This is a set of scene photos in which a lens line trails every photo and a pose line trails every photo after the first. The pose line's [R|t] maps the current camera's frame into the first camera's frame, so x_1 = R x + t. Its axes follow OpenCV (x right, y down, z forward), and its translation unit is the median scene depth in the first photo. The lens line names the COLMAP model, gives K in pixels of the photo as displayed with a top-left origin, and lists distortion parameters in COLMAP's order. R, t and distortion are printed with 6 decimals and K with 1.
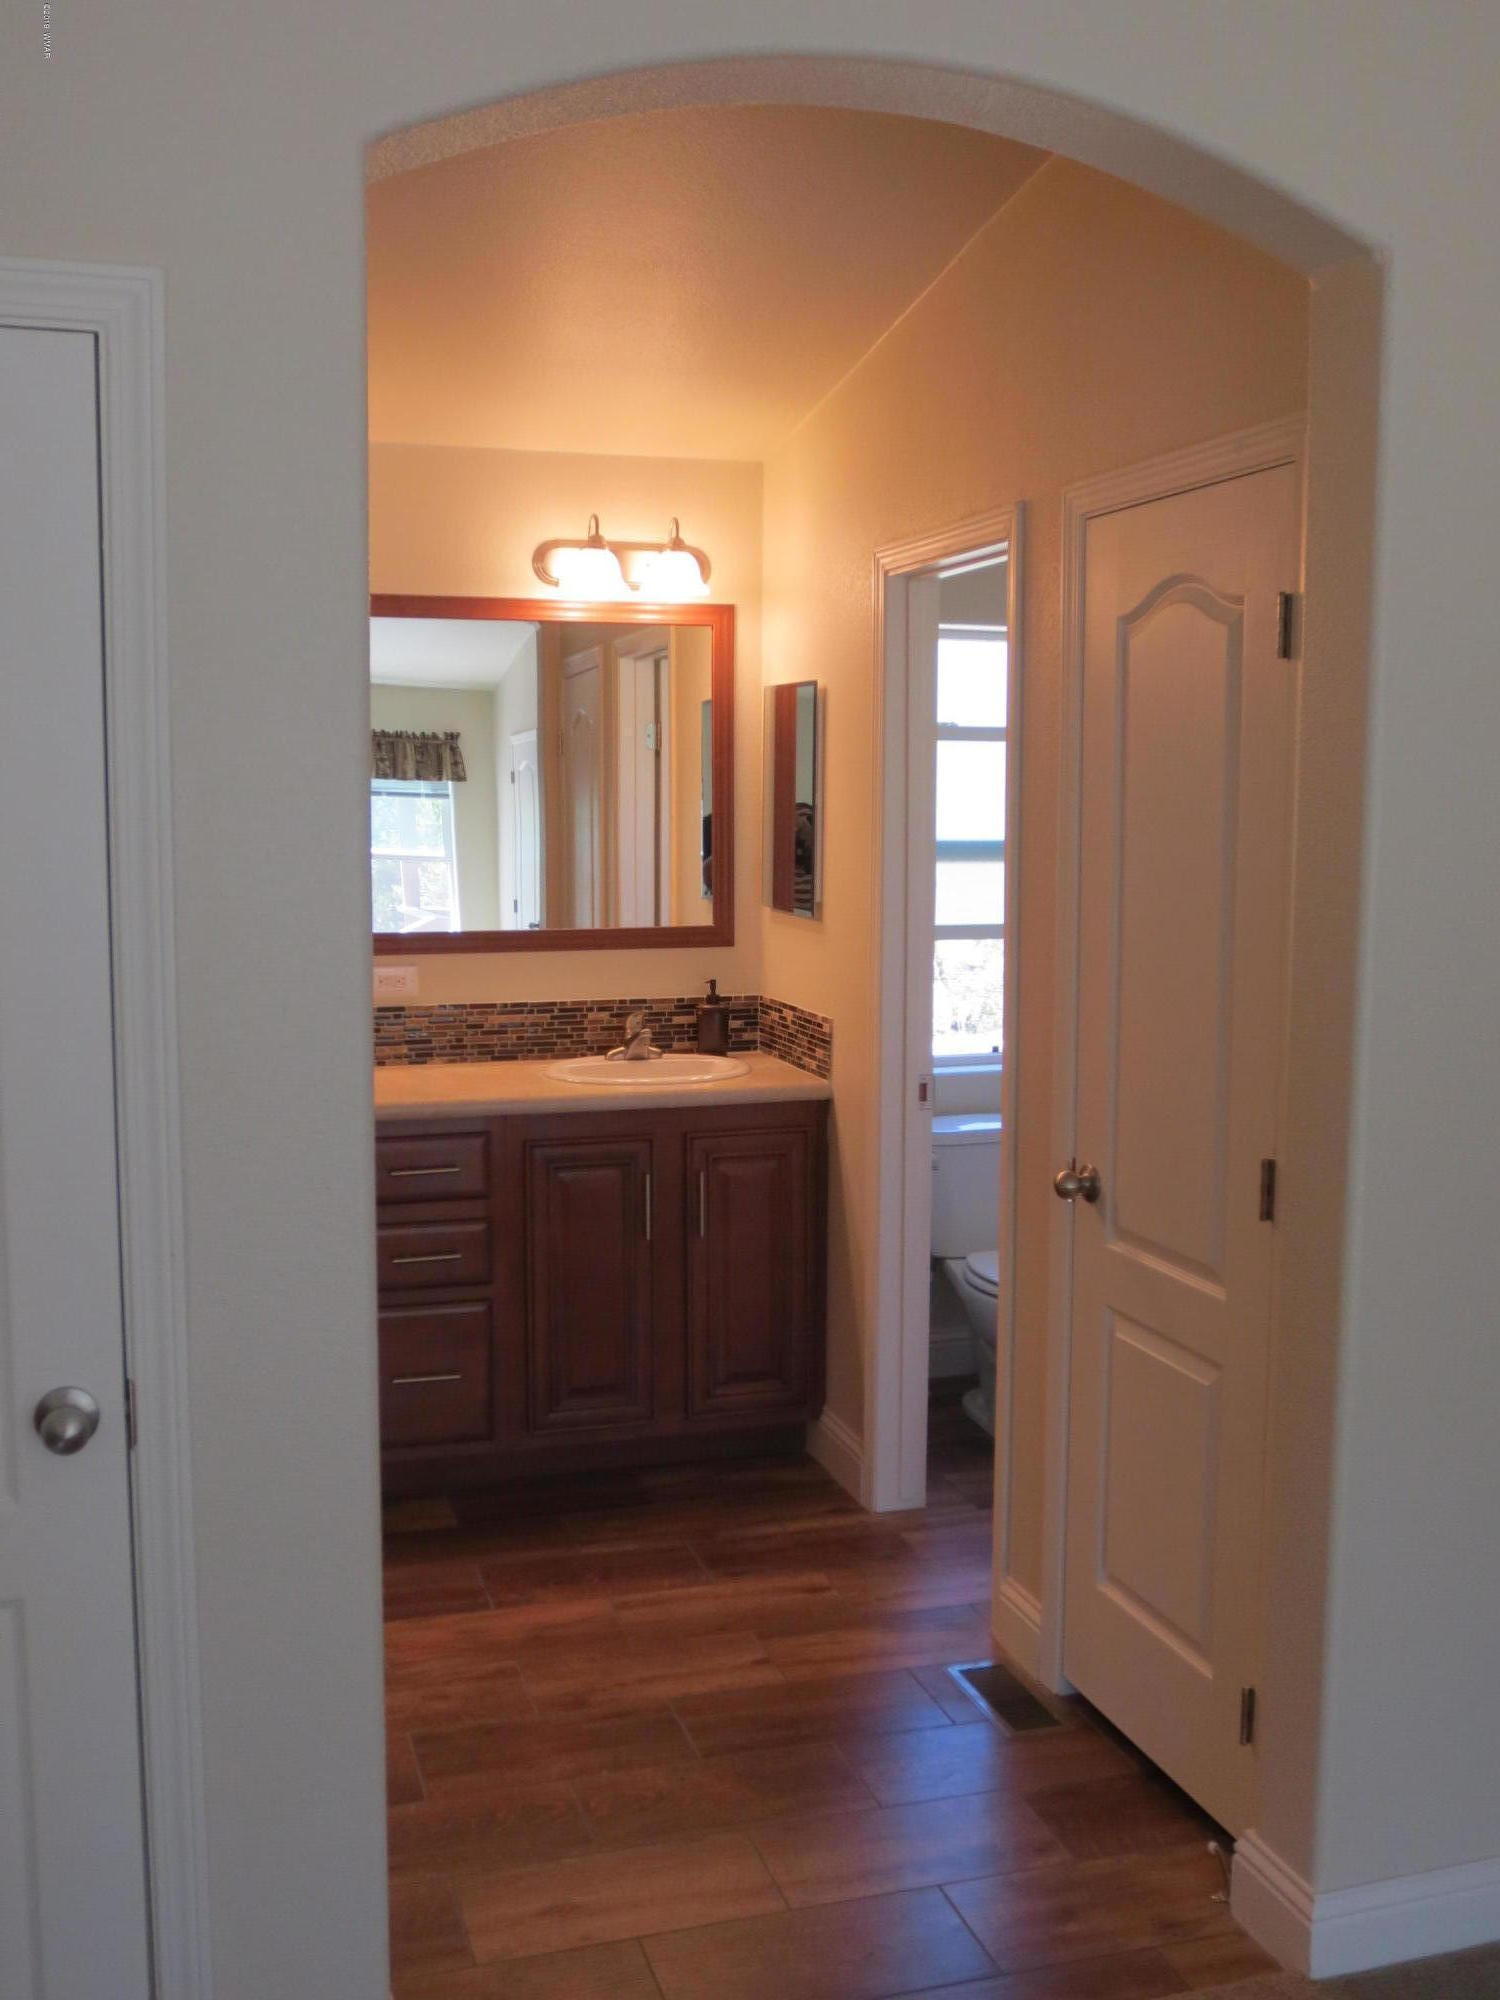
lens RADIAL K [[1891.5, 0, 750.0], [0, 1891.5, 1000.0], [0, 0, 1]] dist [-0.079944, 0.075138]
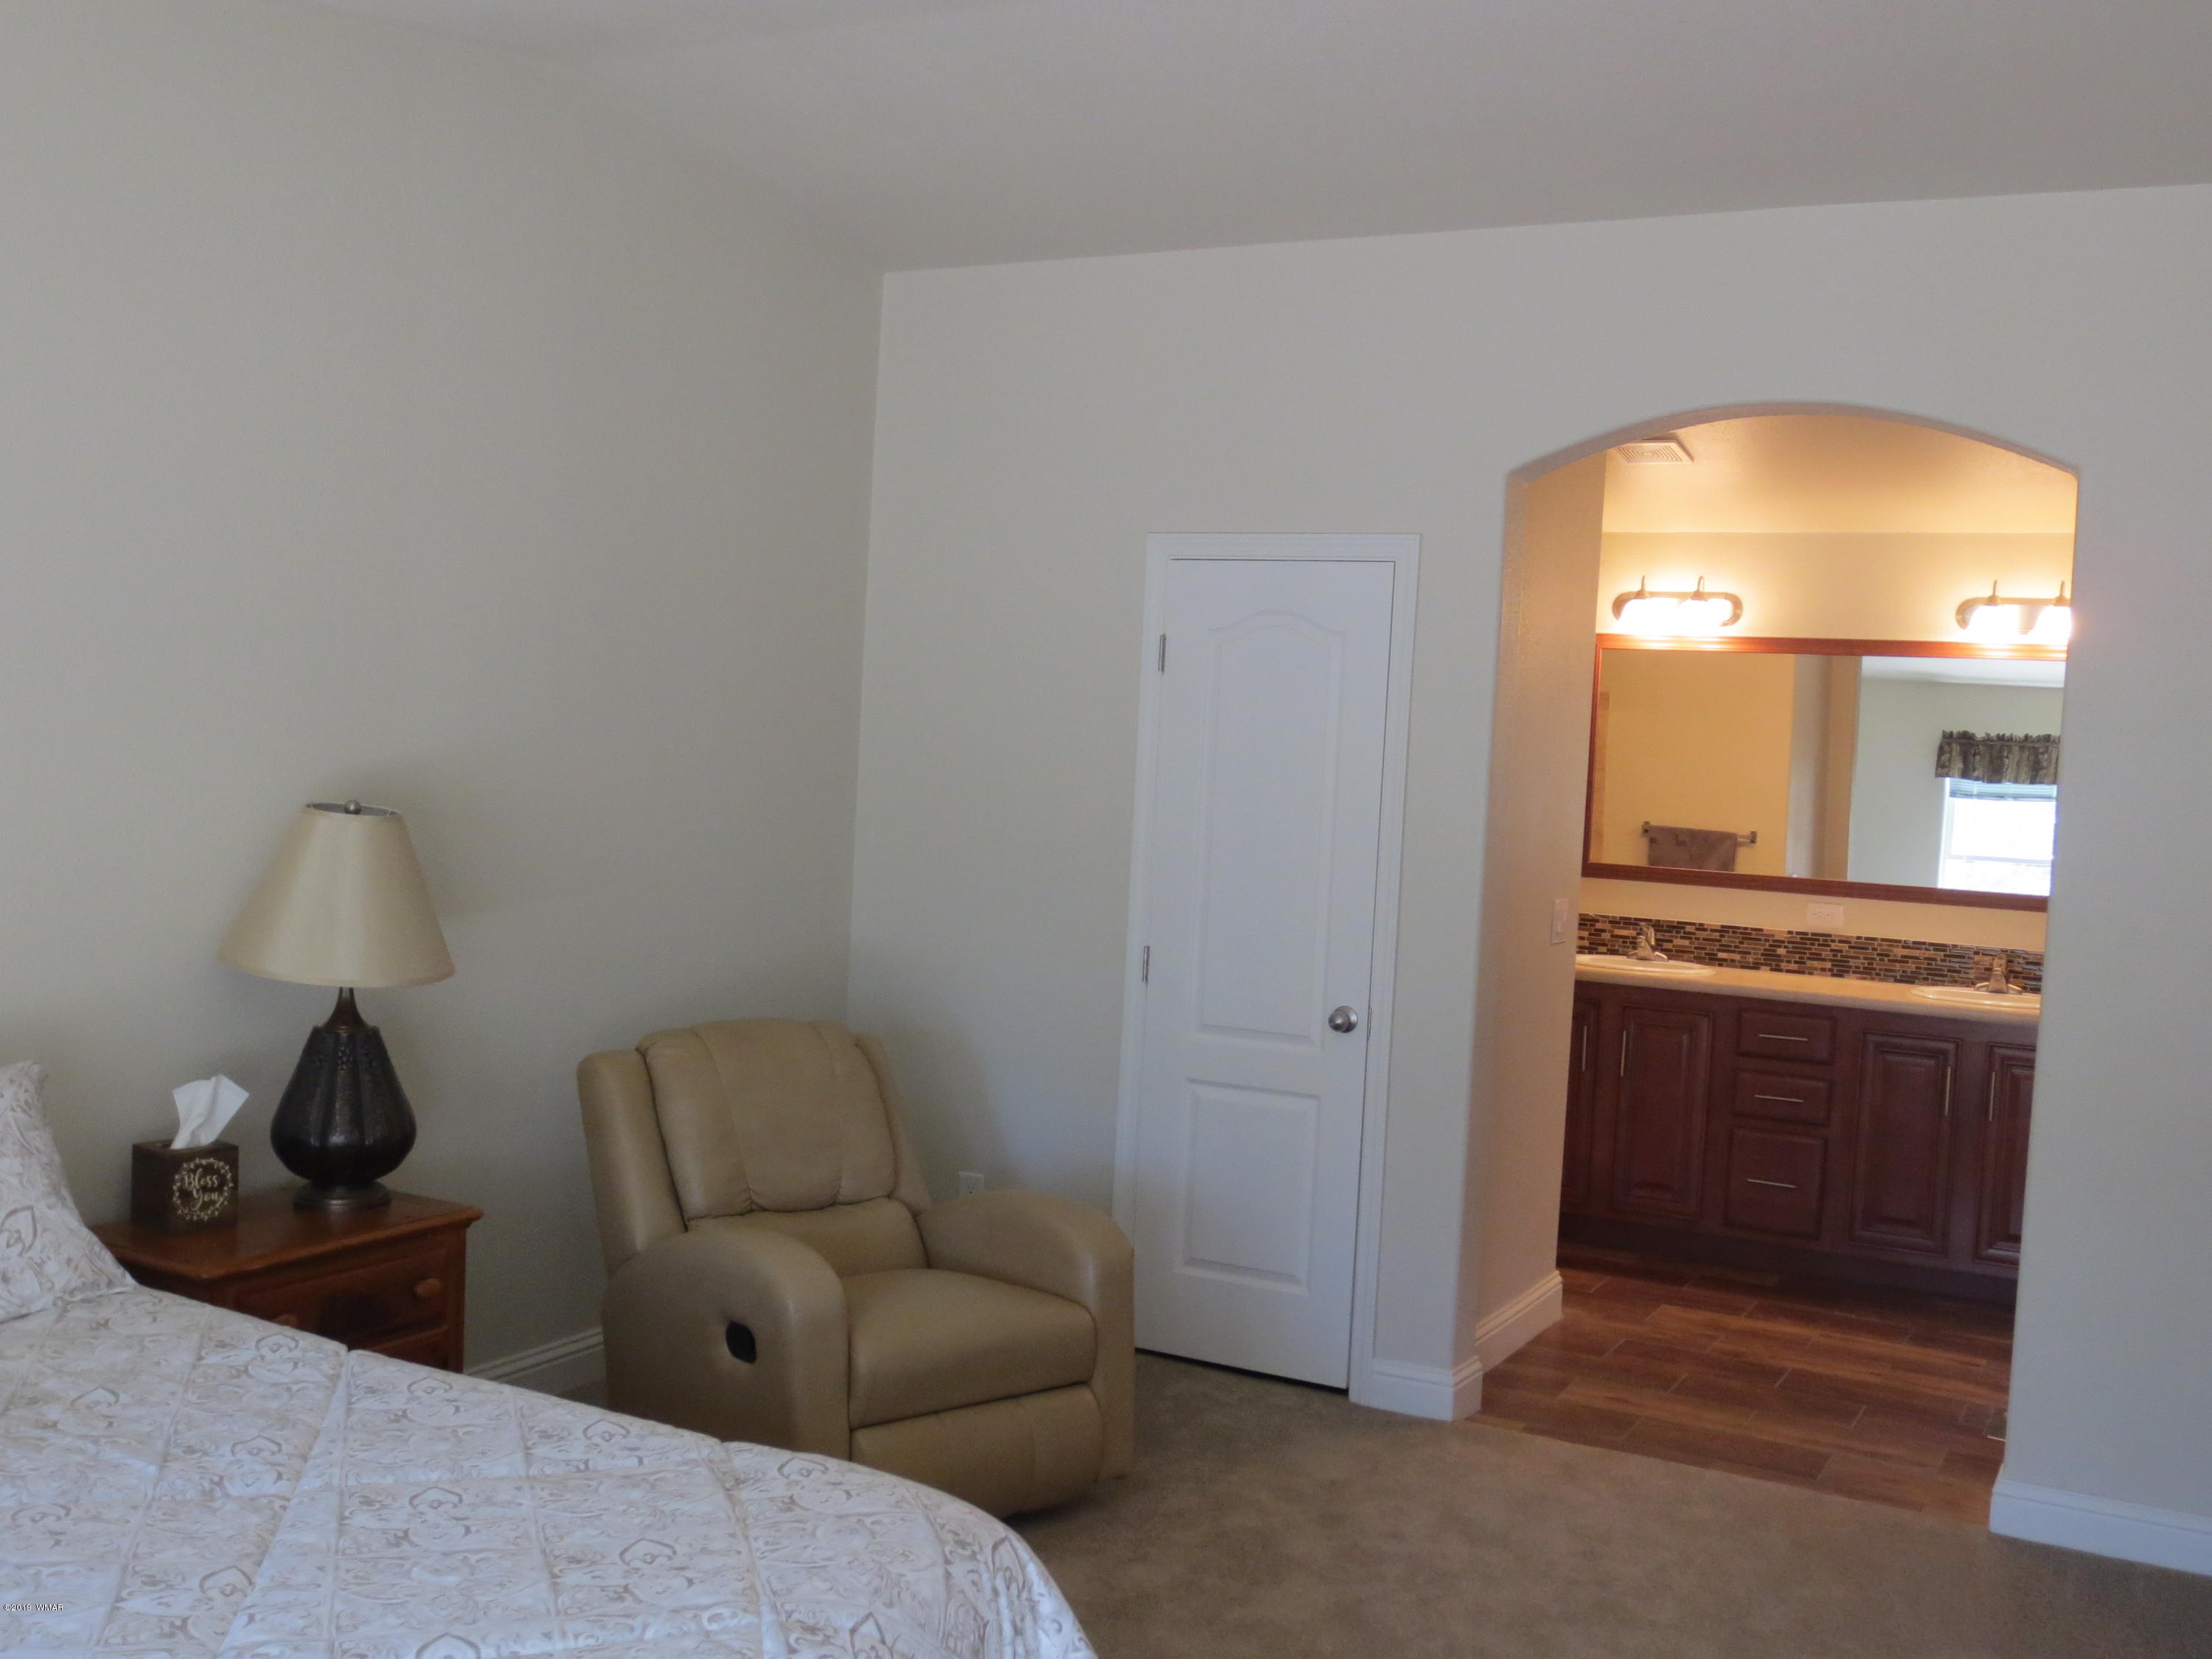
lens RADIAL K [[2092.1, 0, 1106.0], [0, 2092.1, 829.5], [0, 0, 1]] dist [-0.079944, 0.075138]
pose [[0.692206, 0.060784, -0.719136, 0.577644], [-0.124780, 0.991520, -0.036300, 0.052748], [0.710831, 0.114861, 0.693921, -0.472800]]
